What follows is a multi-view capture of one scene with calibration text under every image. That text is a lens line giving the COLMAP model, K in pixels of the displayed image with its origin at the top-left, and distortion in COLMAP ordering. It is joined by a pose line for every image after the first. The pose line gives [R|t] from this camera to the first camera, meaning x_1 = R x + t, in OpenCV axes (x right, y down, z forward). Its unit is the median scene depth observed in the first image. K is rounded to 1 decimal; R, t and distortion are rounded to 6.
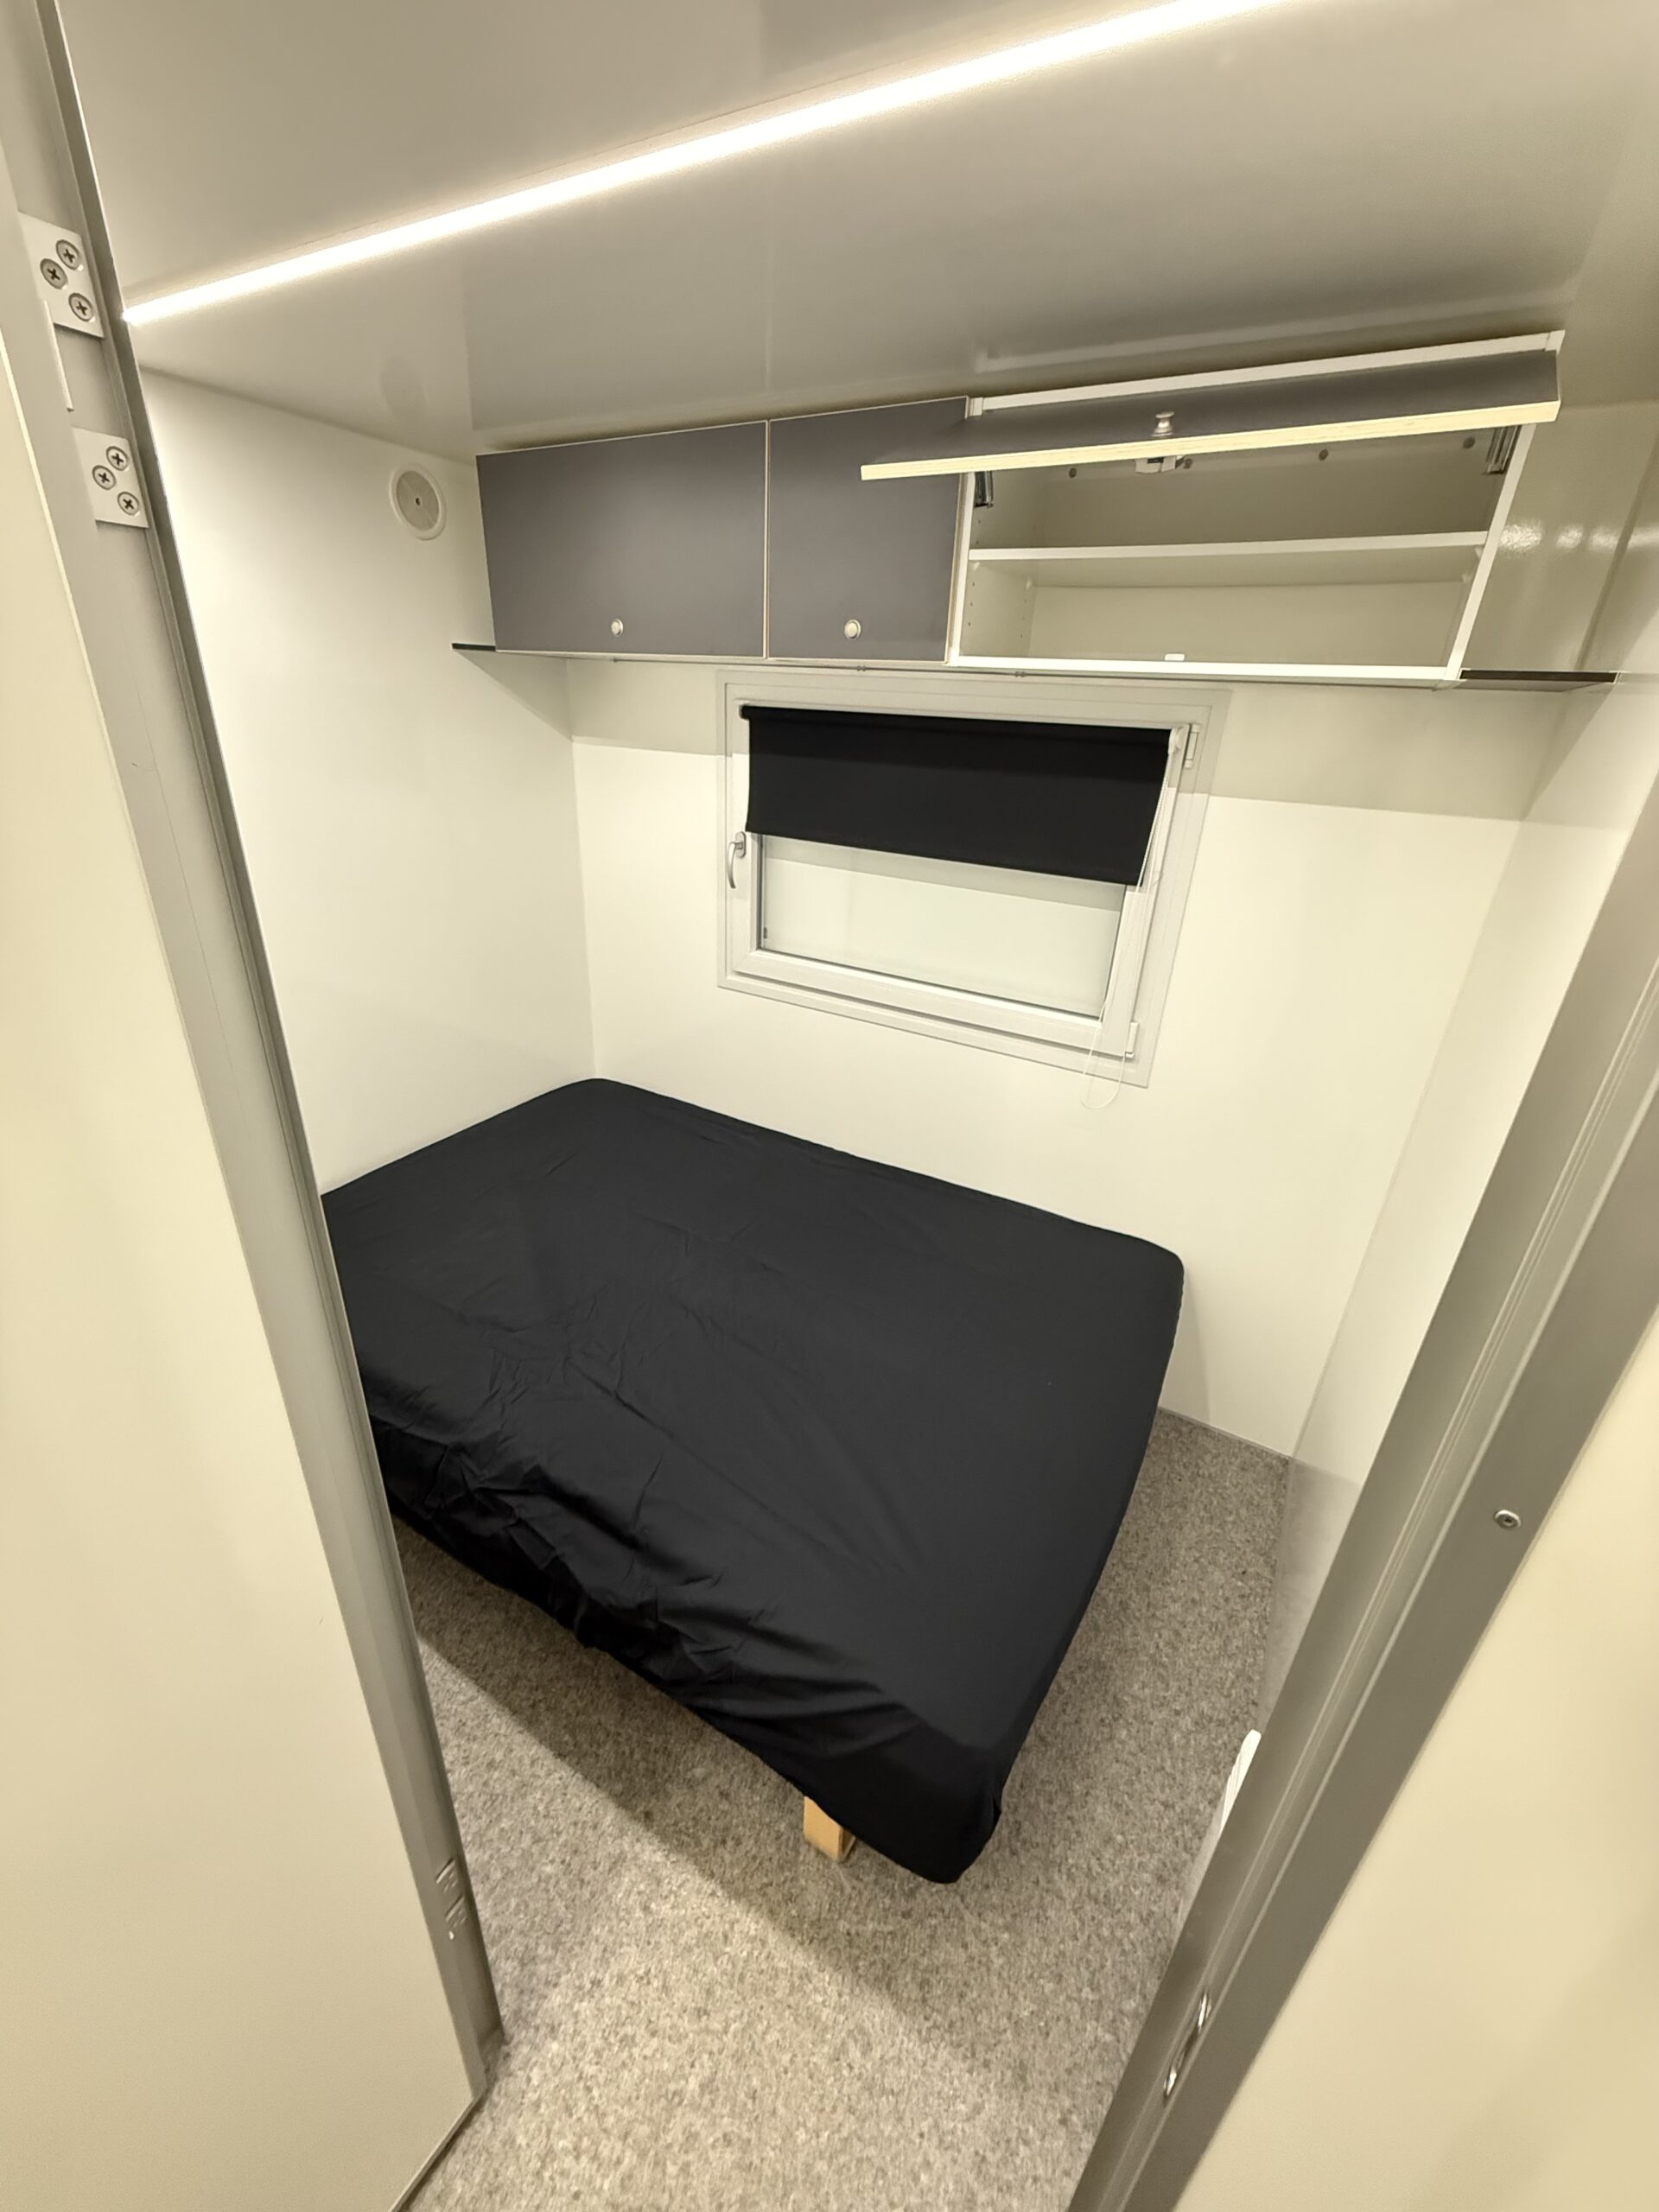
lens RADIAL K [[886.3, 0, 827.9], [0, 886.3, 1127.7], [0, 0, 1]] dist [-0.001614, 0.002739]
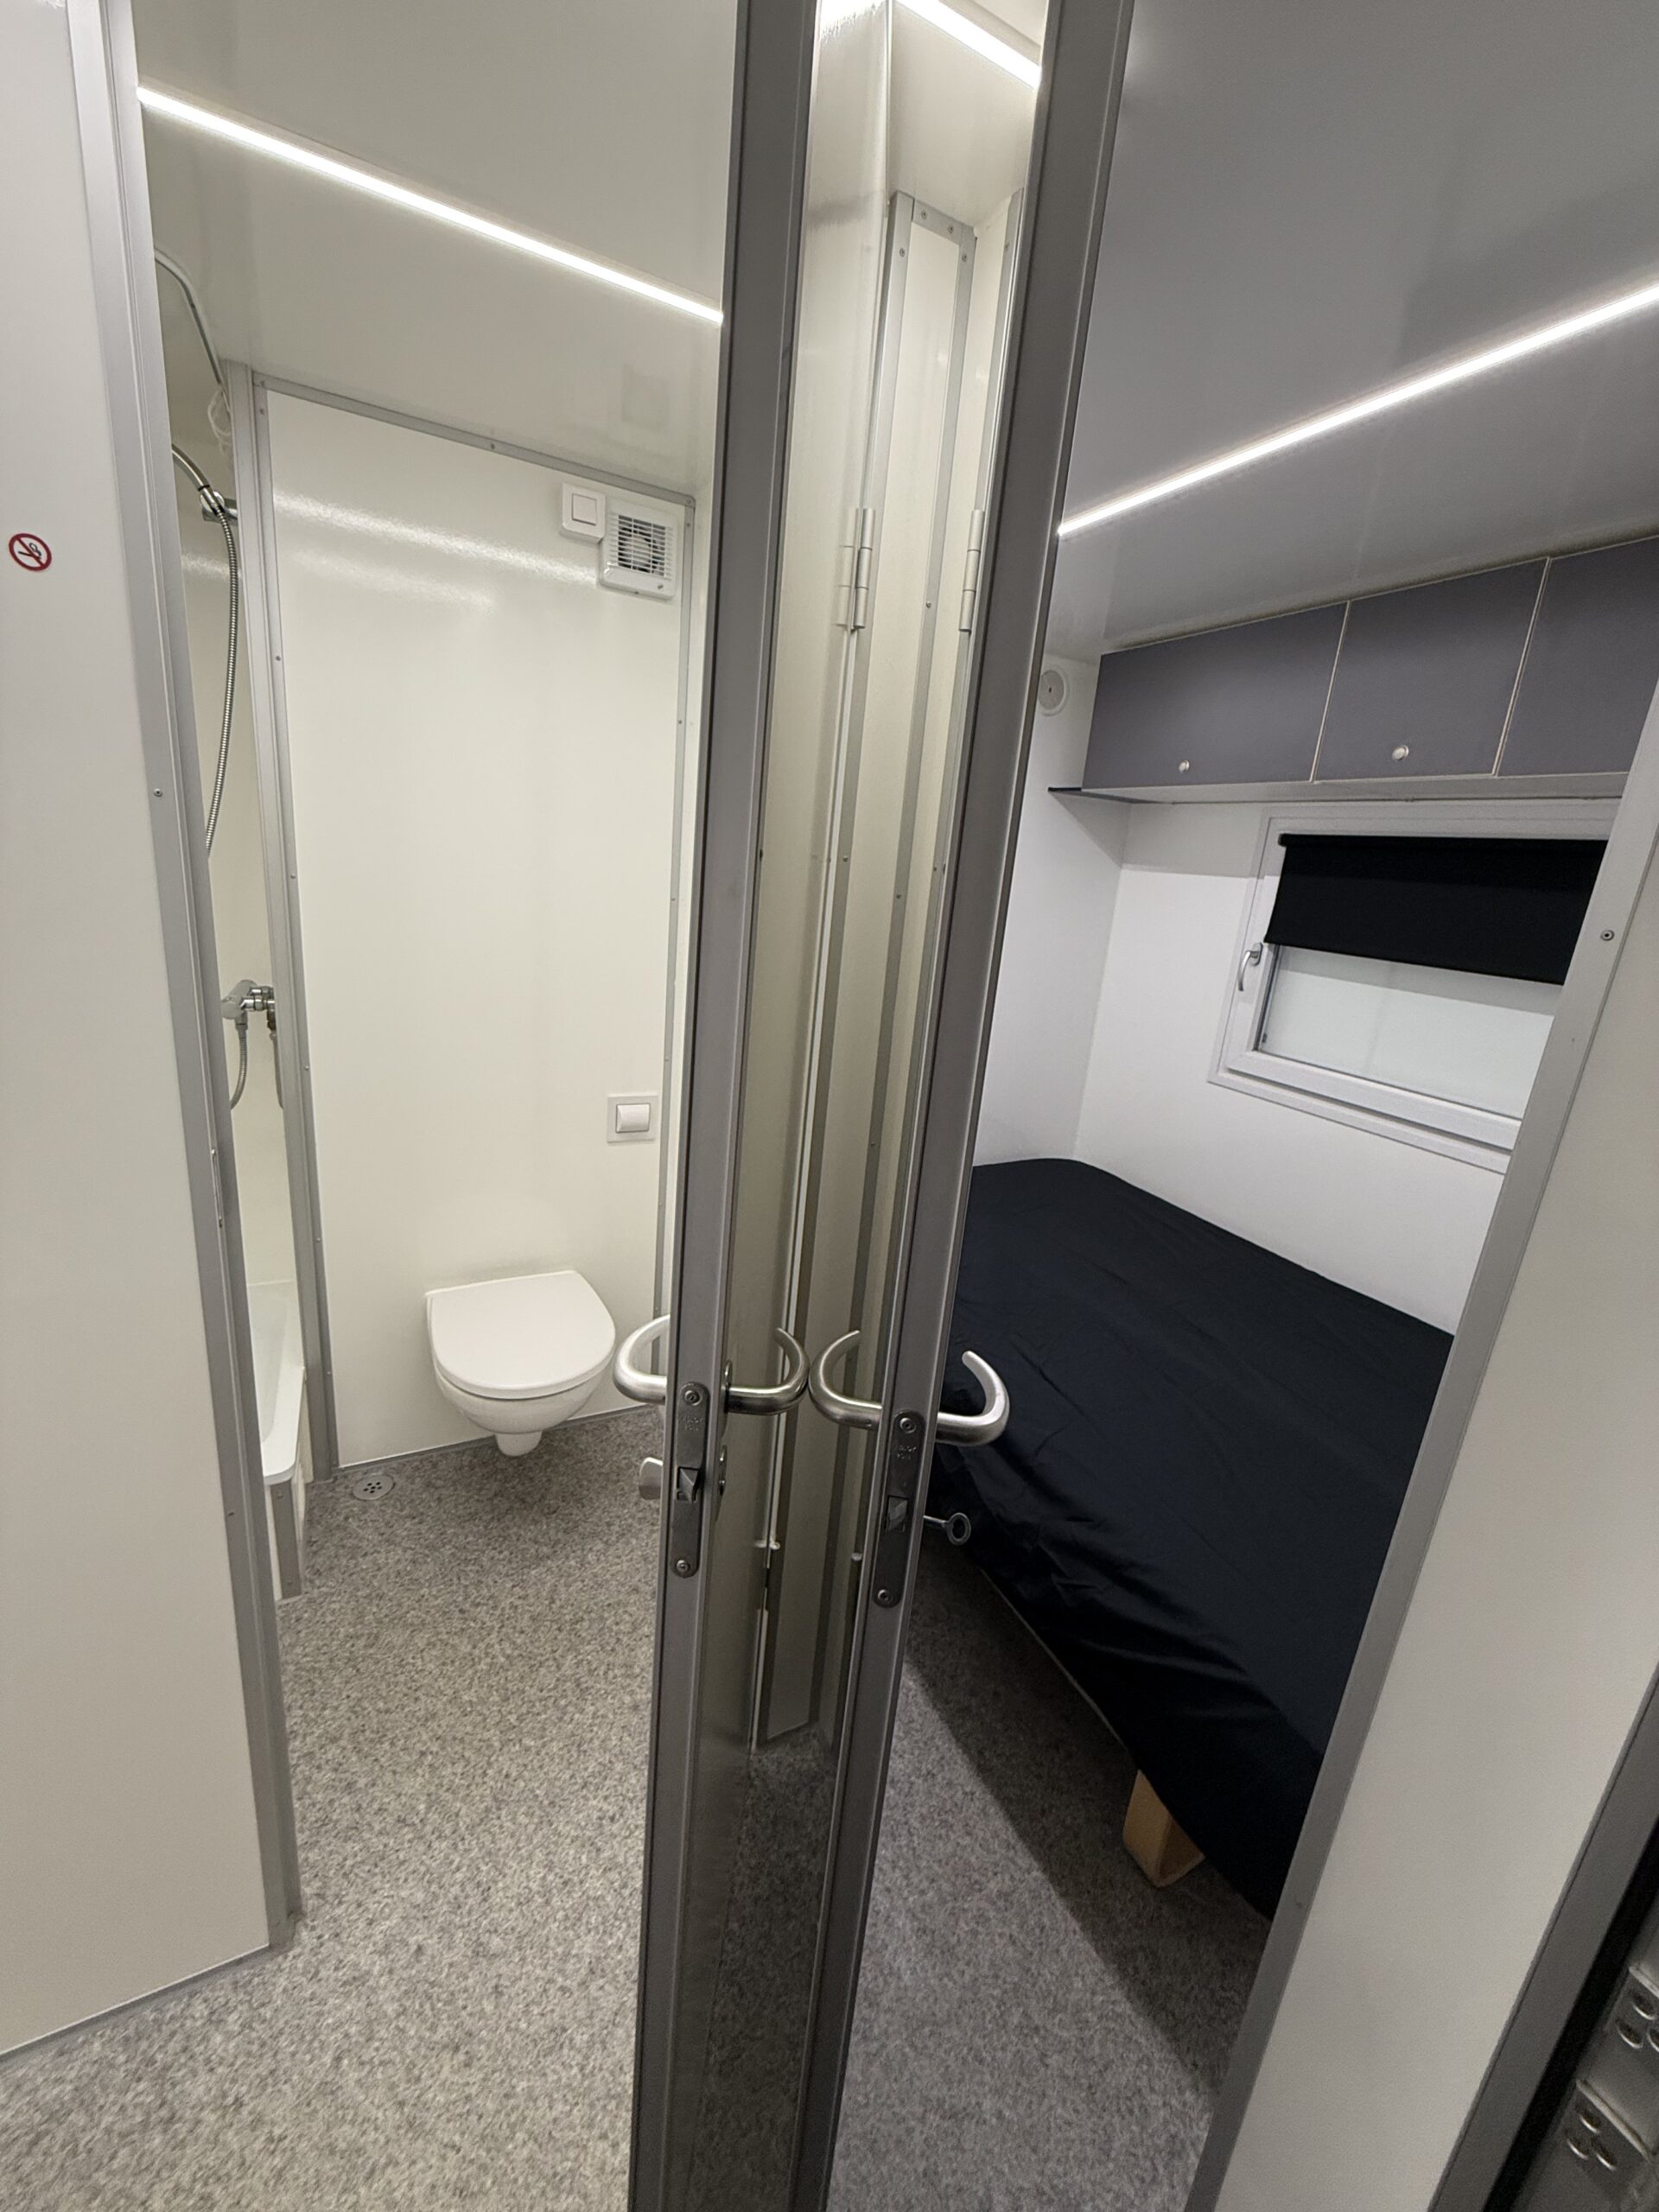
lens RADIAL K [[886.3, 0, 817.9], [0, 886.3, 1117.1], [0, 0, 1]] dist [-0.001614, 0.002739]
pose [[0.845385, 0.168085, -0.507022, 0.064347], [-0.263269, 0.957016, -0.121697, 0.291854], [0.464773, 0.236365, 0.853298, -0.287305]]
